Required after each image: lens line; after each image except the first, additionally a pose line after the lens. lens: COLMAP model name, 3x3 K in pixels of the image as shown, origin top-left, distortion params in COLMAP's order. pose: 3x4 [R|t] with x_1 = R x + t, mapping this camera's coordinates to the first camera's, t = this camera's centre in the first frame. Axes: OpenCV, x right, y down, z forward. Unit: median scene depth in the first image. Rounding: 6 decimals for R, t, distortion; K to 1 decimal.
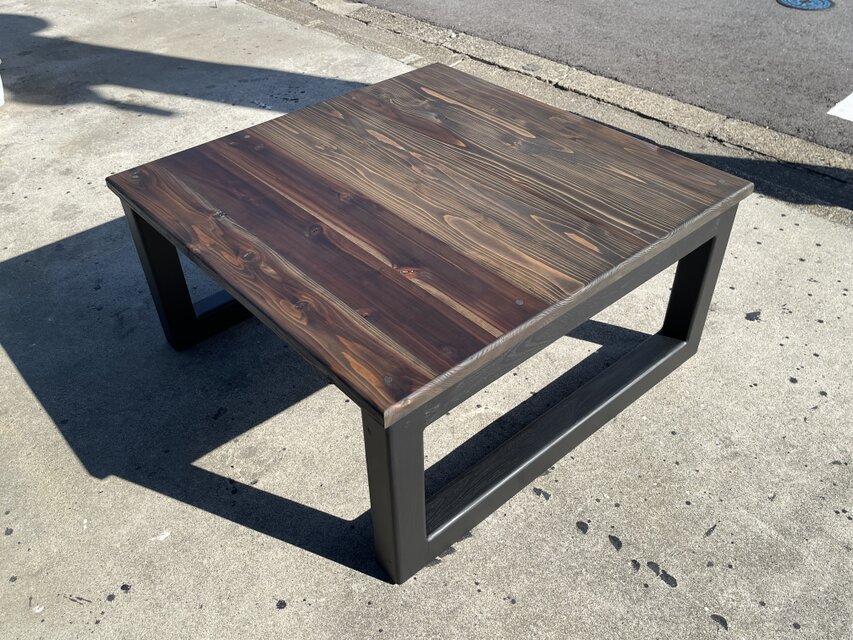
lens RADIAL K [[745.6, 0, 427.0], [0, 745.6, 323.1], [0, 0, 1]] dist [0.024464, -0.009121]
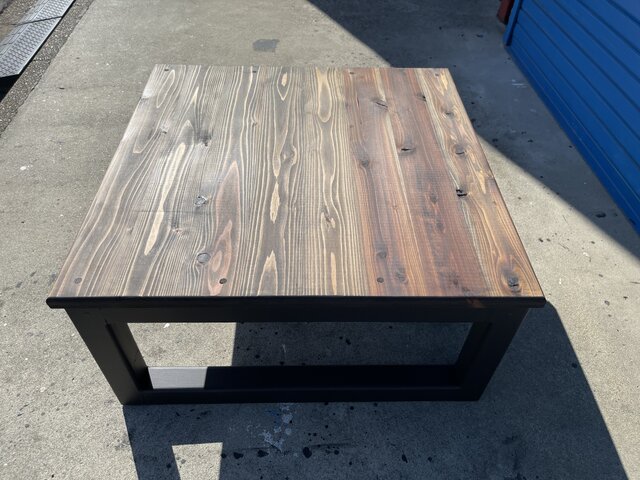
lens RADIAL K [[485.9, 0, 325.8], [0, 485.9, 245.4], [0, 0, 1]] dist [0.058859, -0.091930]
pose [[-0.771098, -0.457117, 0.443229, -0.473537], [0.394290, 0.203768, 0.896111, -0.880879], [-0.499943, 0.865750, 0.023112, 1.104915]]
